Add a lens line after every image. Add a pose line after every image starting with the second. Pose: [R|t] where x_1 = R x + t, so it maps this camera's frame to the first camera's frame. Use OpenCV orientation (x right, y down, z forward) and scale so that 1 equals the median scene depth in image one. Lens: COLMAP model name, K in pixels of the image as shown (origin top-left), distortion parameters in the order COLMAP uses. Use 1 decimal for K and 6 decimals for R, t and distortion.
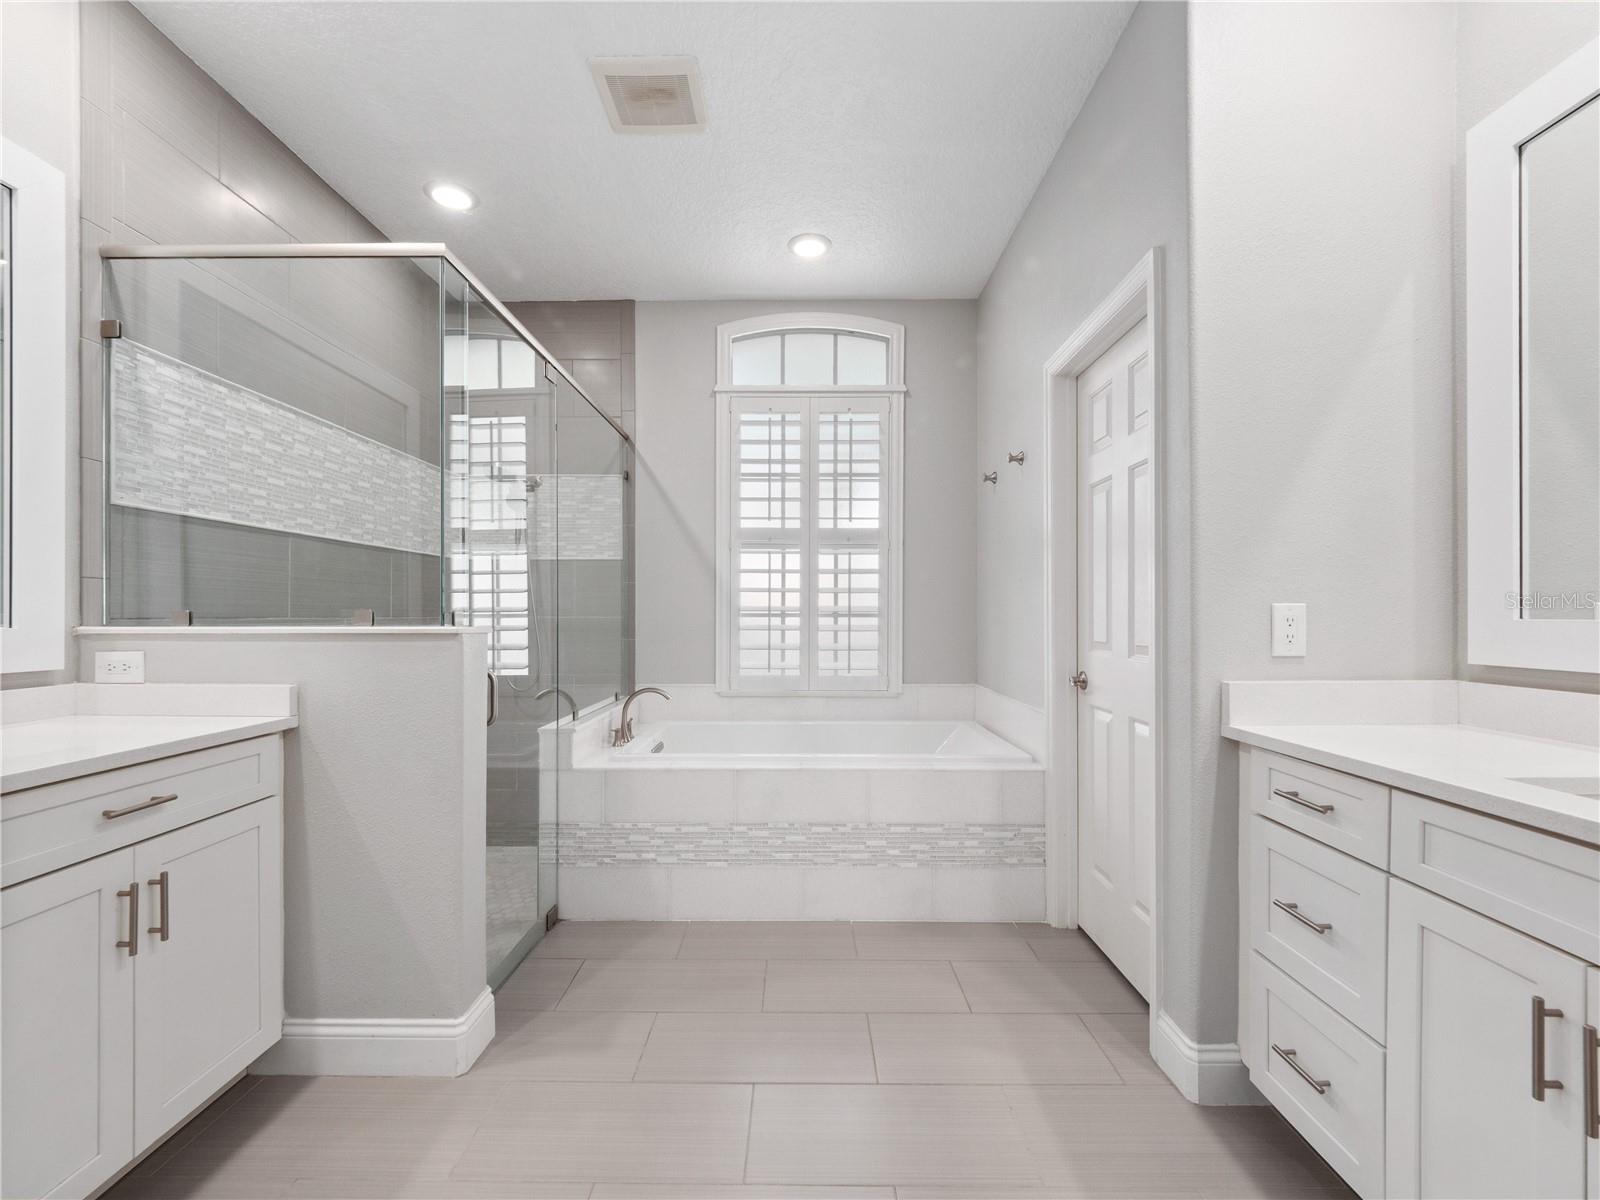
lens RADIAL K [[673.6, 0, 799.9], [0, 673.6, 617.2], [0, 0, 1]] dist [0.001188, -0.008039]
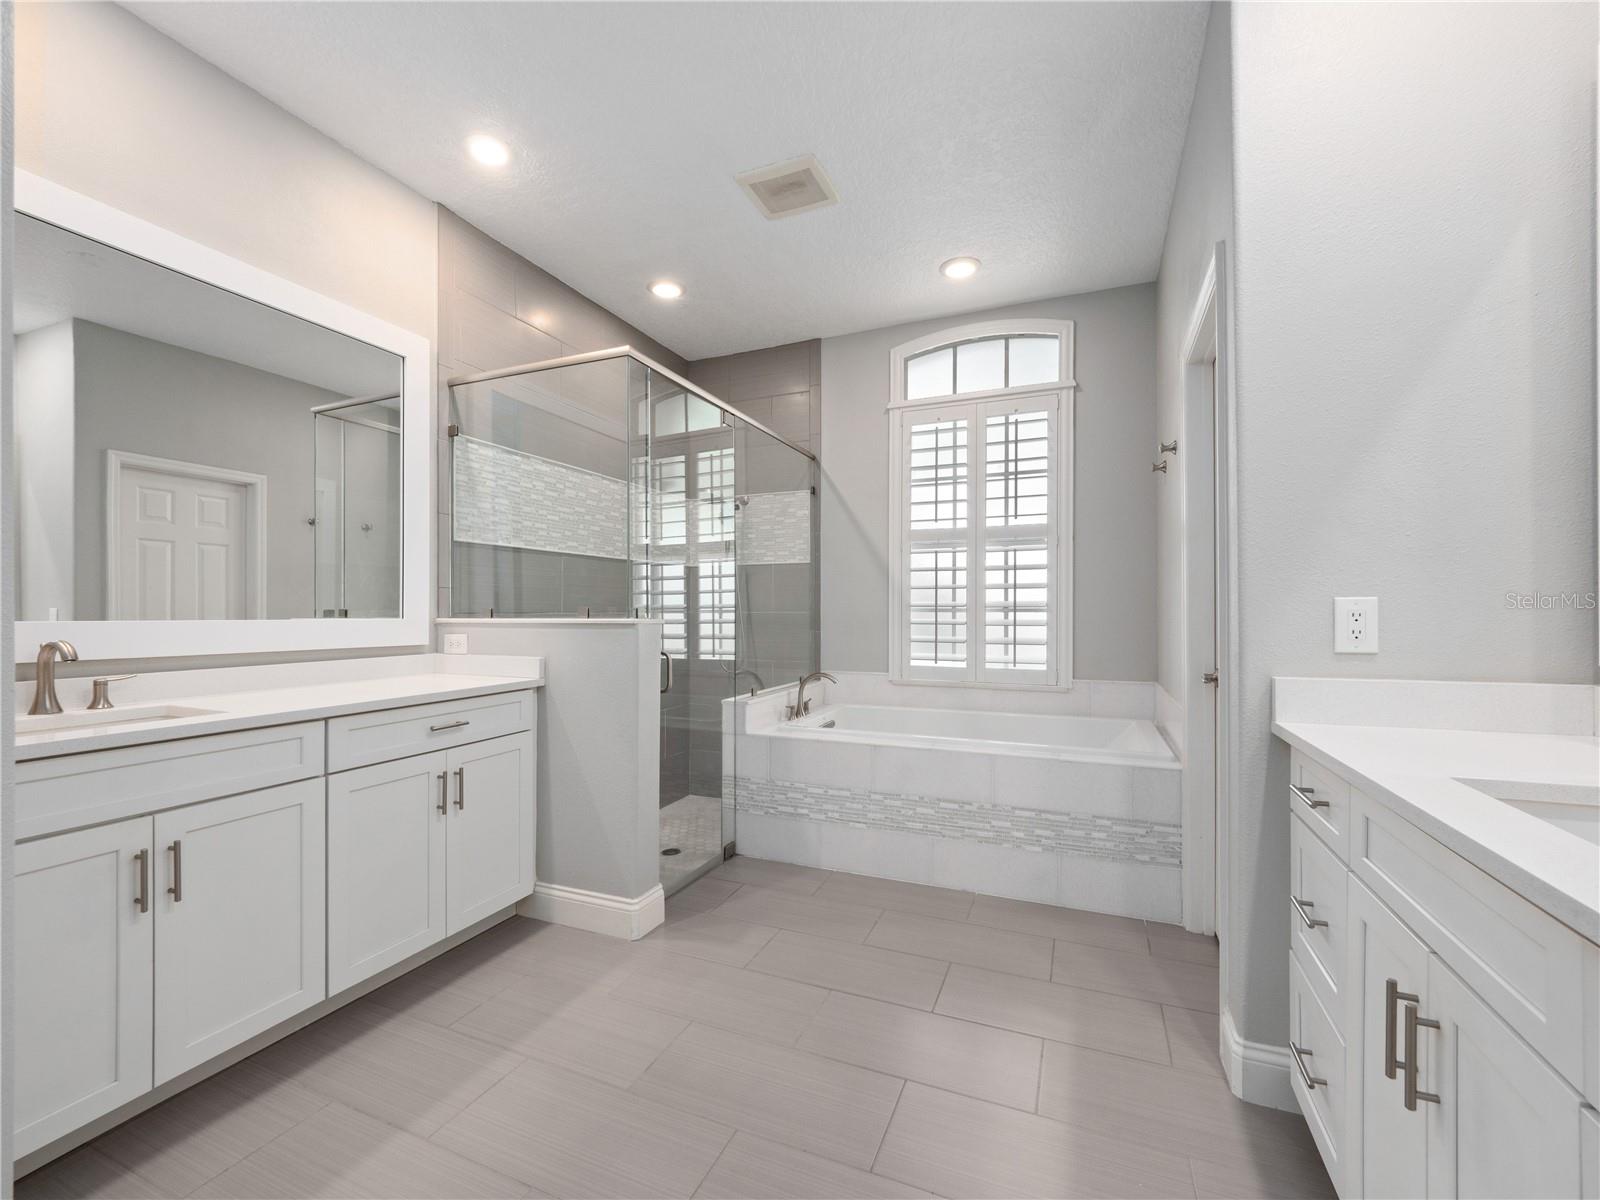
lens RADIAL K [[669.6, 0, 802.2], [0, 669.6, 609.4], [0, 0, 1]] dist [-0.002827, -0.000340]
pose [[0.923283, -0.002473, -0.384113, 0.230311], [0.000937, 0.999991, -0.004186, 0.000257], [0.384120, 0.003505, 0.923277, -0.099976]]
